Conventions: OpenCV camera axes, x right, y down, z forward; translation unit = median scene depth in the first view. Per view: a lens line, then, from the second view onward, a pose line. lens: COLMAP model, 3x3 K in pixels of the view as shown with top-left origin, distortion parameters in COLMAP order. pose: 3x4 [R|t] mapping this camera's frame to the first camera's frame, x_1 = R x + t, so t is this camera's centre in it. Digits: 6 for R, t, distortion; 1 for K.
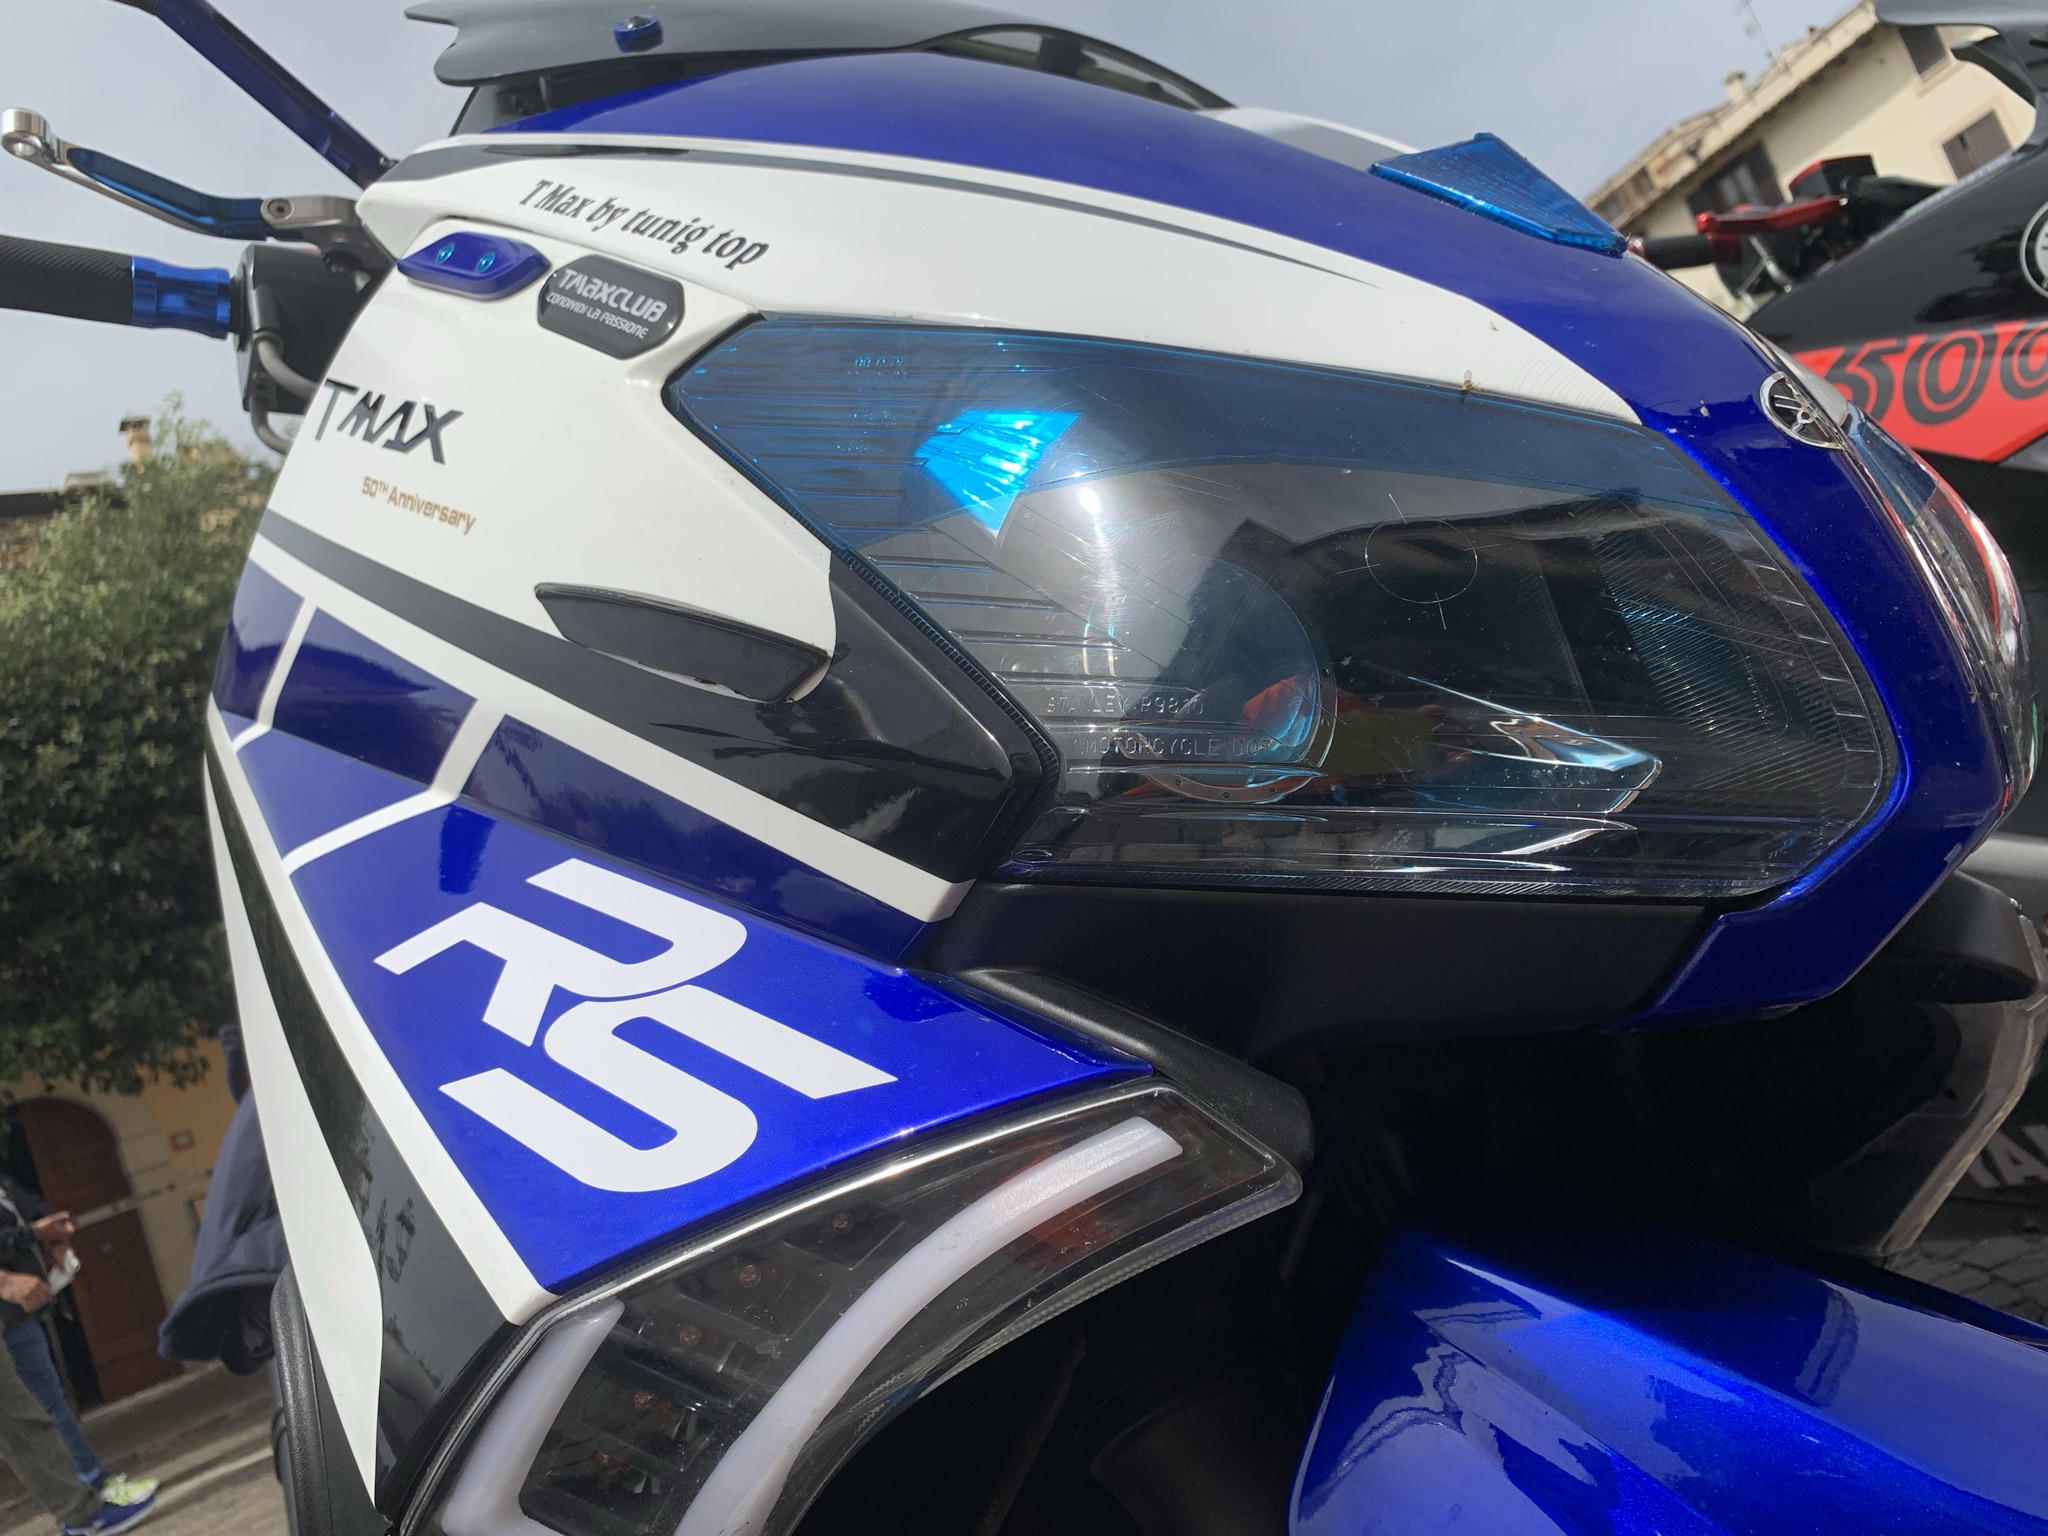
lens RADIAL K [[1552.0, 0, 1024.0], [0, 1552.0, 768.0], [0, 0, 1]] dist [0.005699, -0.012808]
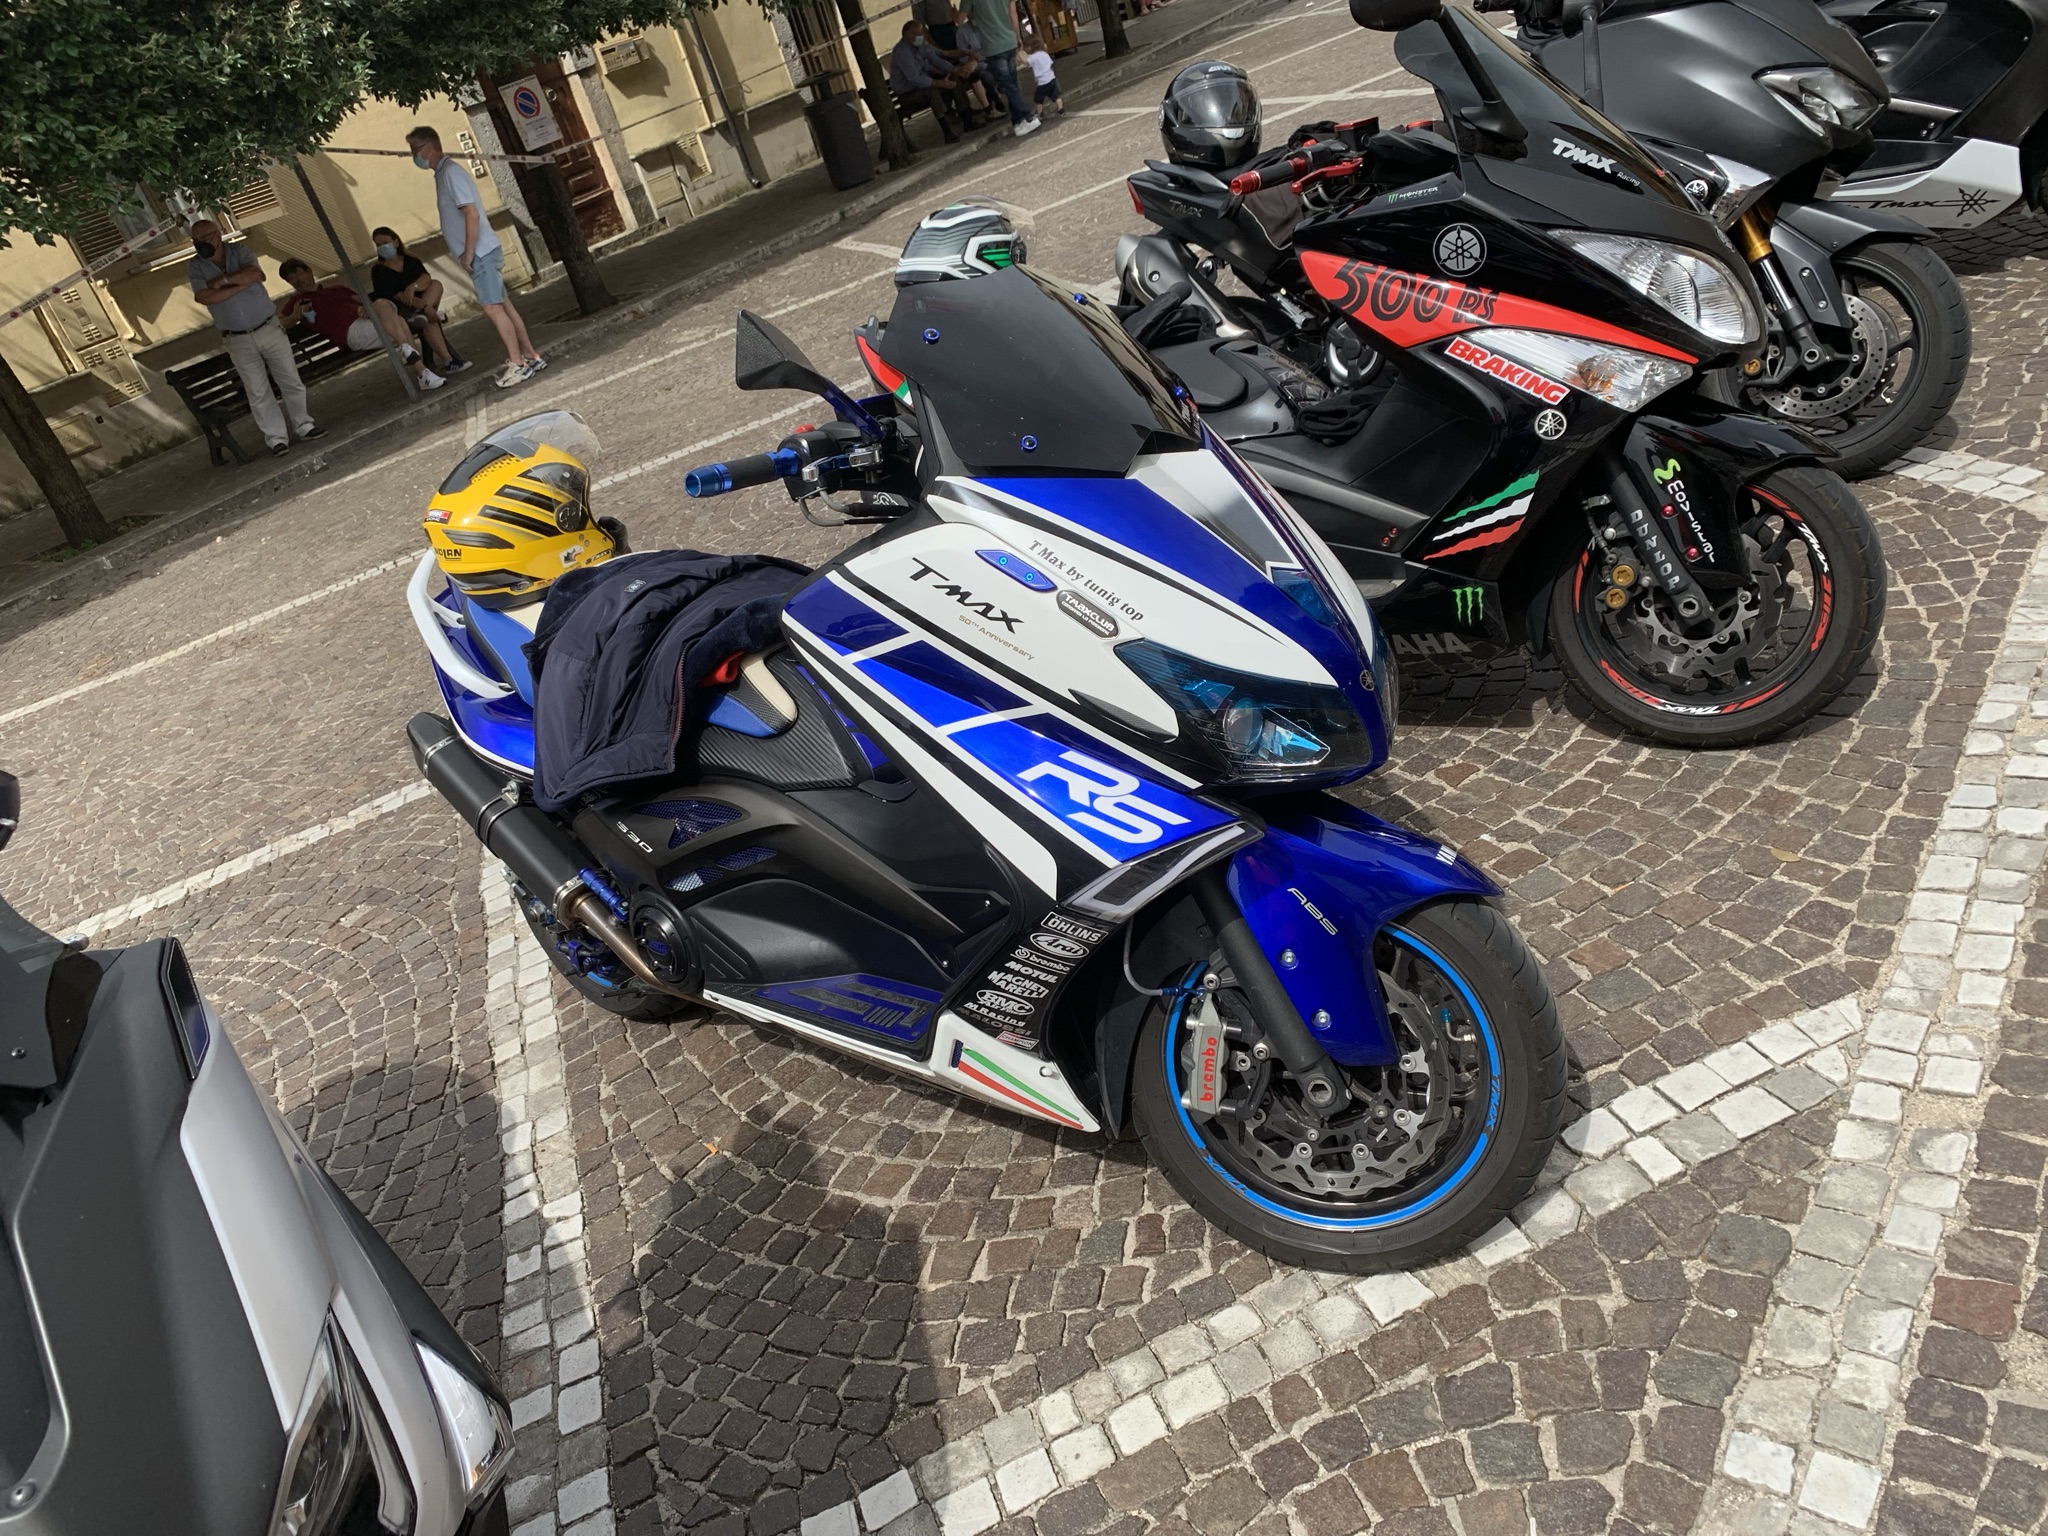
lens RADIAL K [[1552.0, 0, 1024.0], [0, 1552.0, 768.0], [0, 0, 1]] dist [0.005699, -0.012808]
pose [[0.932620, -0.083407, 0.351088, -1.998422], [-0.084525, 0.895365, 0.437238, -1.808653], [-0.350820, -0.437453, 0.827986, -2.514059]]
